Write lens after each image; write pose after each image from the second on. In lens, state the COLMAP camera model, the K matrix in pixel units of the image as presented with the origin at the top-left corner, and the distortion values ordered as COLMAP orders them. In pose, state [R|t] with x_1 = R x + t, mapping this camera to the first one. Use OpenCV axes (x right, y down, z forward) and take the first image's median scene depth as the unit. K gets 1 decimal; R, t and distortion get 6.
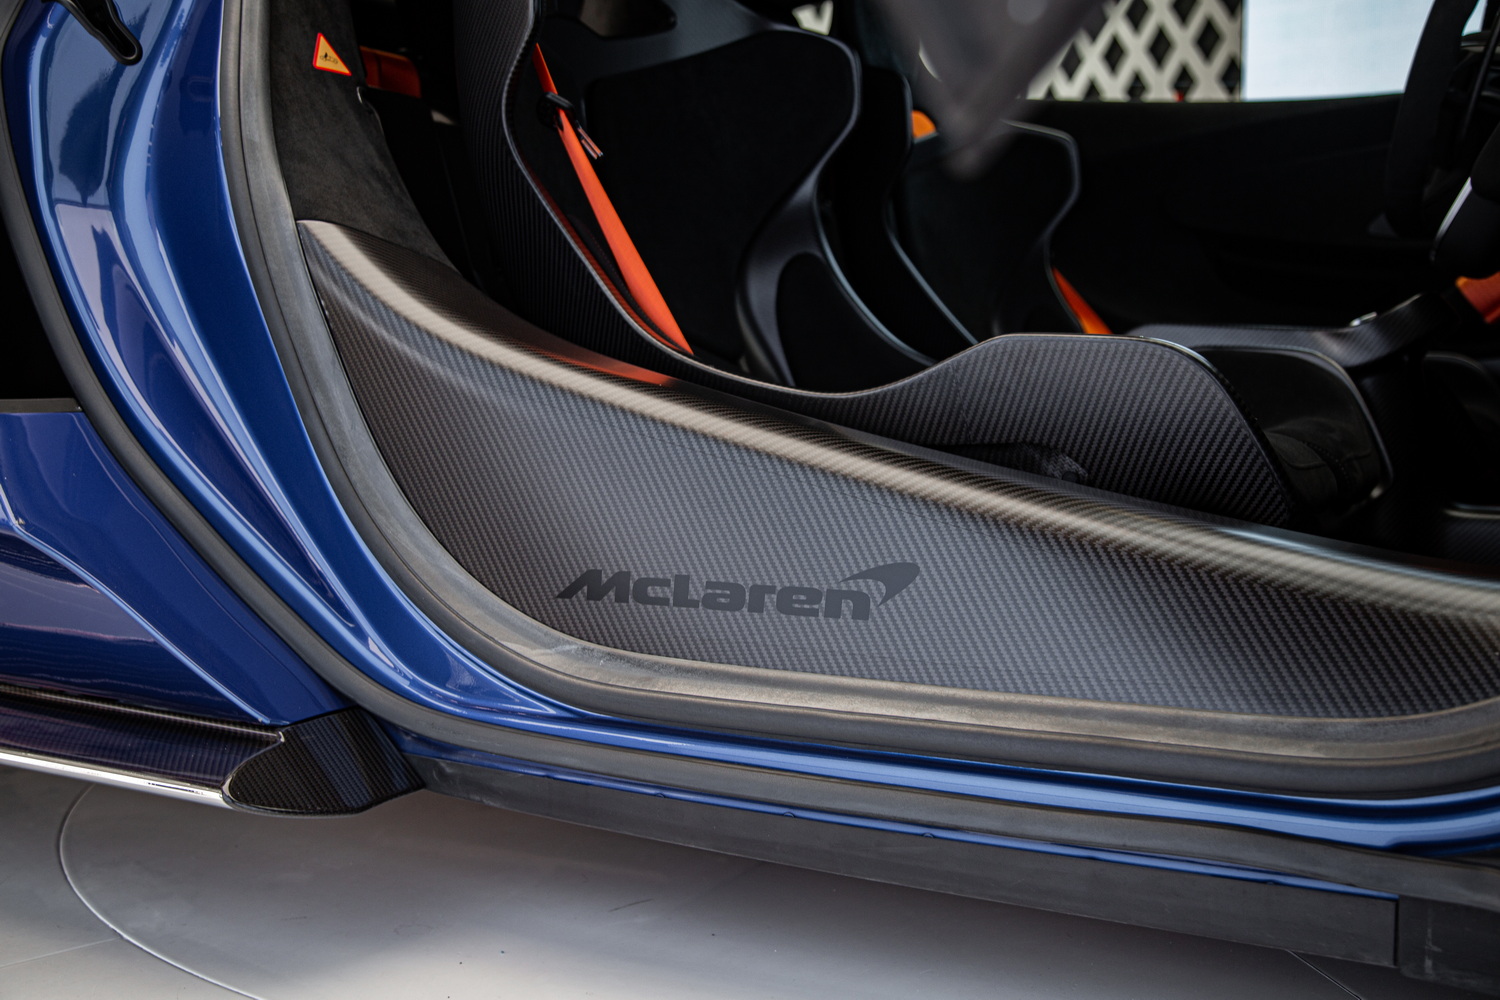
lens RADIAL K [[1603.3, 0, 750.0], [0, 1603.3, 500.0], [0, 0, 1]] dist [0.003311, 0.152813]
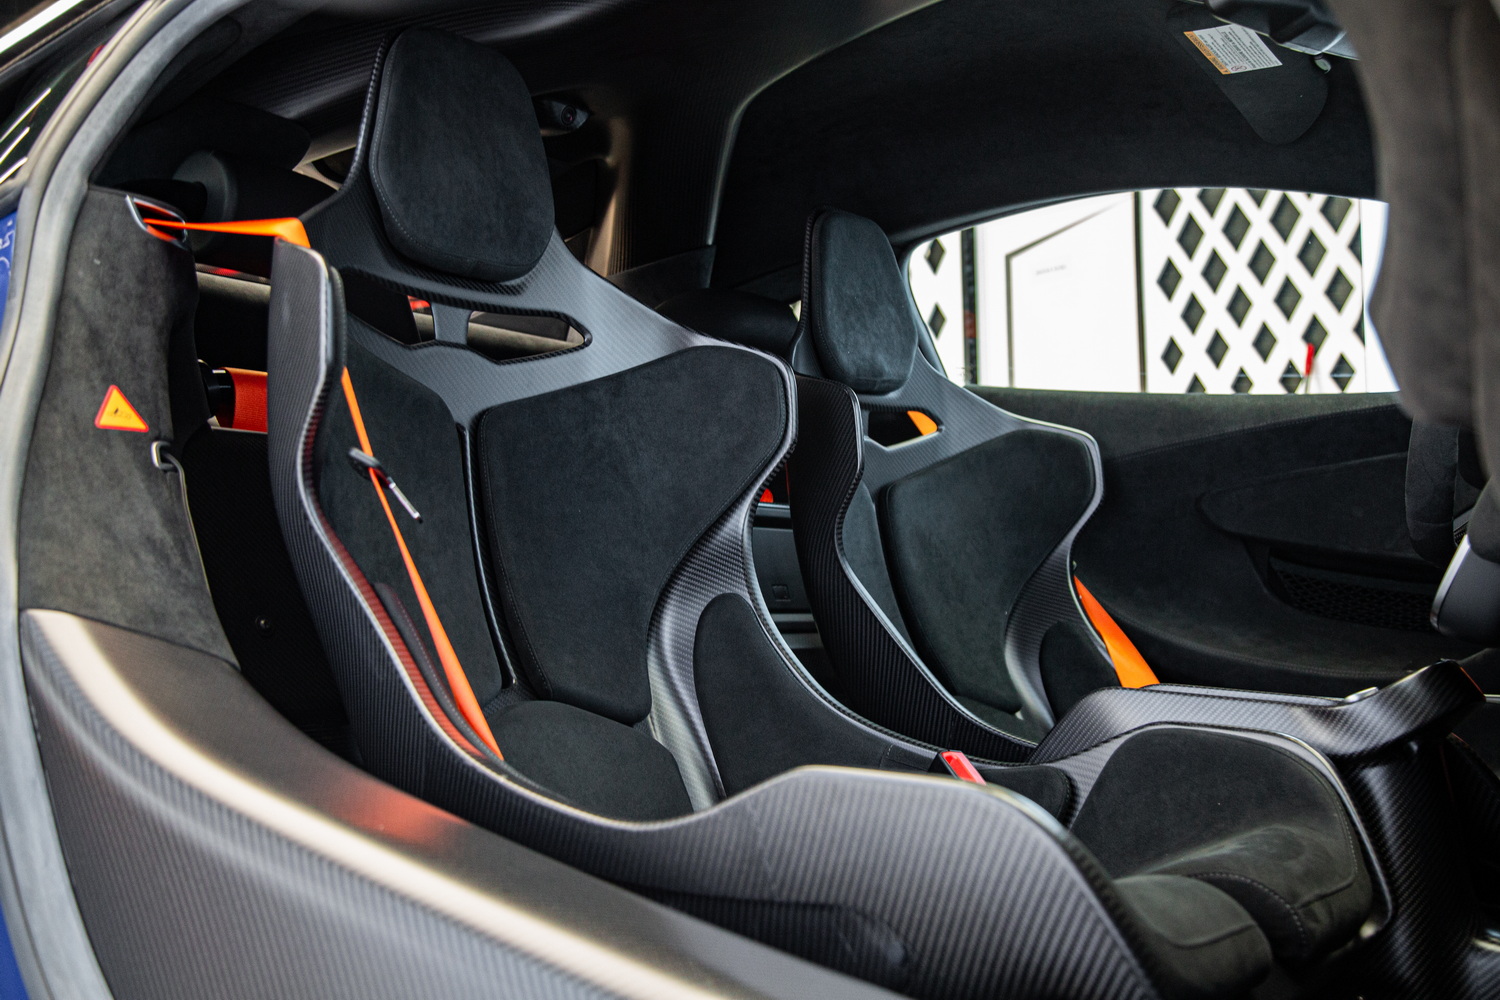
lens RADIAL K [[1603.3, 0, 750.0], [0, 1603.3, 500.0], [0, 0, 1]] dist [0.003311, 0.152813]
pose [[0.993549, -0.007413, -0.113160, 0.191355], [-0.008973, 0.989594, -0.143607, -0.103405], [0.113047, 0.143696, 0.983144, 0.168540]]
